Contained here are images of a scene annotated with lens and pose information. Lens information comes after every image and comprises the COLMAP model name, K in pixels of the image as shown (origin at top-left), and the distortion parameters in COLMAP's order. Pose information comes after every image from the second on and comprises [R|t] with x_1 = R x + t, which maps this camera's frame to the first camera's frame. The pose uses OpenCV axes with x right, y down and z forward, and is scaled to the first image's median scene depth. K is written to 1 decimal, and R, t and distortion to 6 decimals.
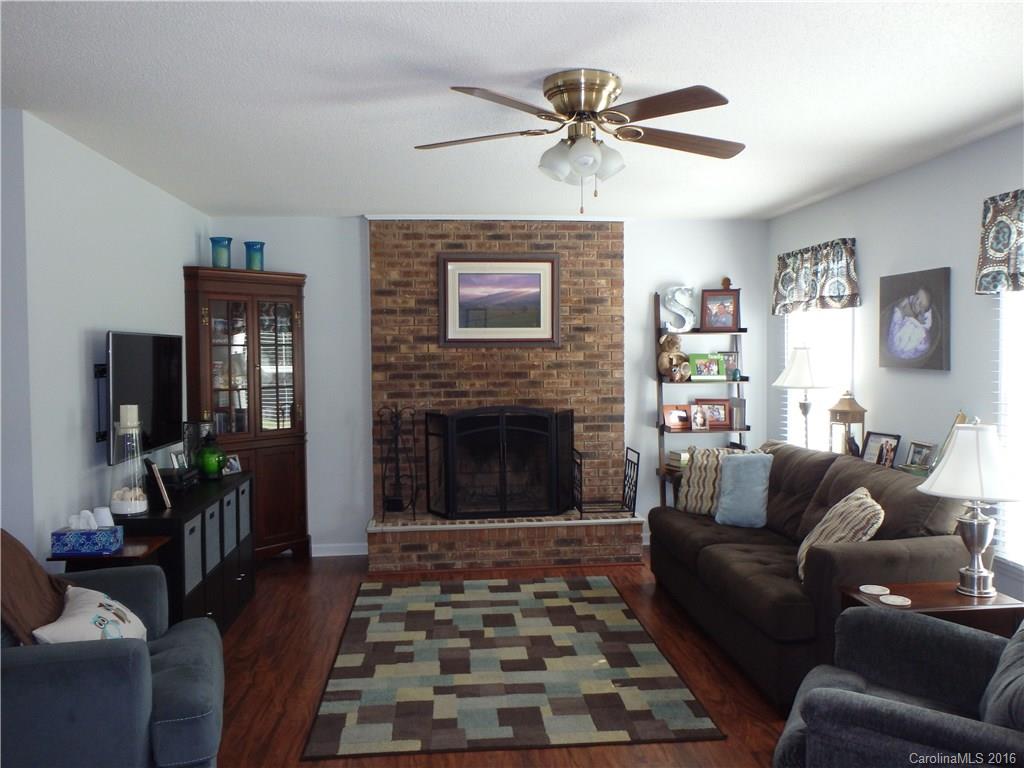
lens RADIAL K [[841.1, 0, 514.0], [0, 841.1, 380.5], [0, 0, 1]] dist [-0.022407, 0.009016]
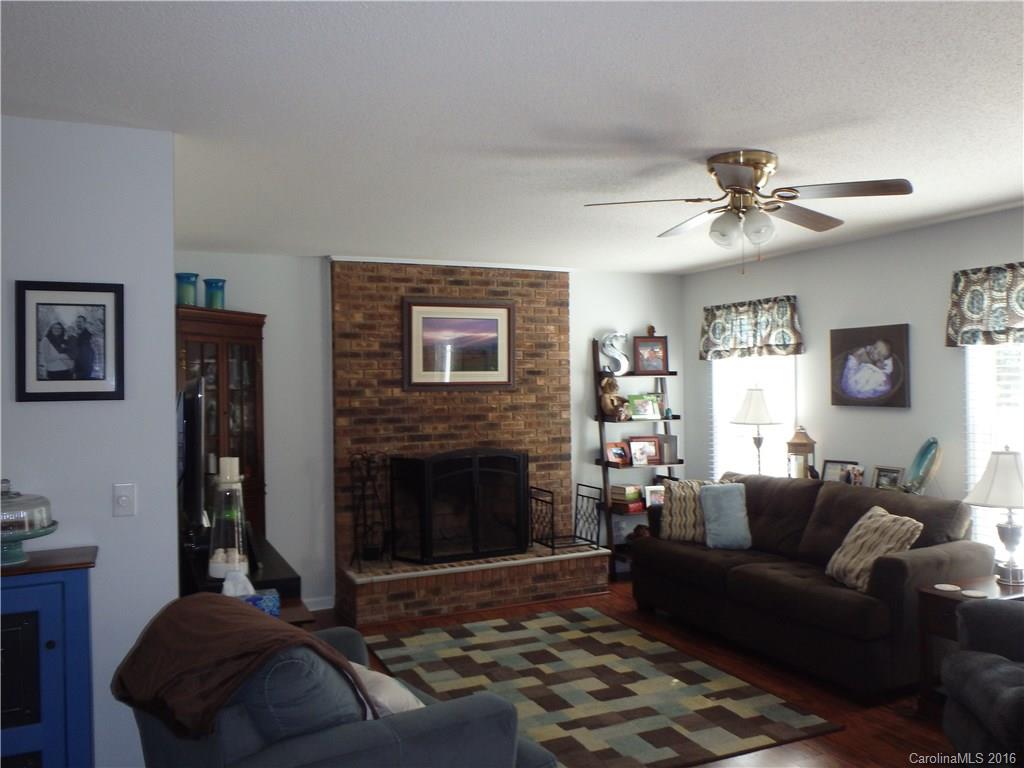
lens RADIAL K [[841.1, 0, 530.6], [0, 841.1, 379.5], [0, 0, 1]] dist [-0.022407, 0.009016]
pose [[0.944694, -0.003275, 0.327938, -0.298120], [0.019096, 0.998803, -0.045034, -0.005955], [-0.327398, 0.048806, 0.943625, 0.015325]]
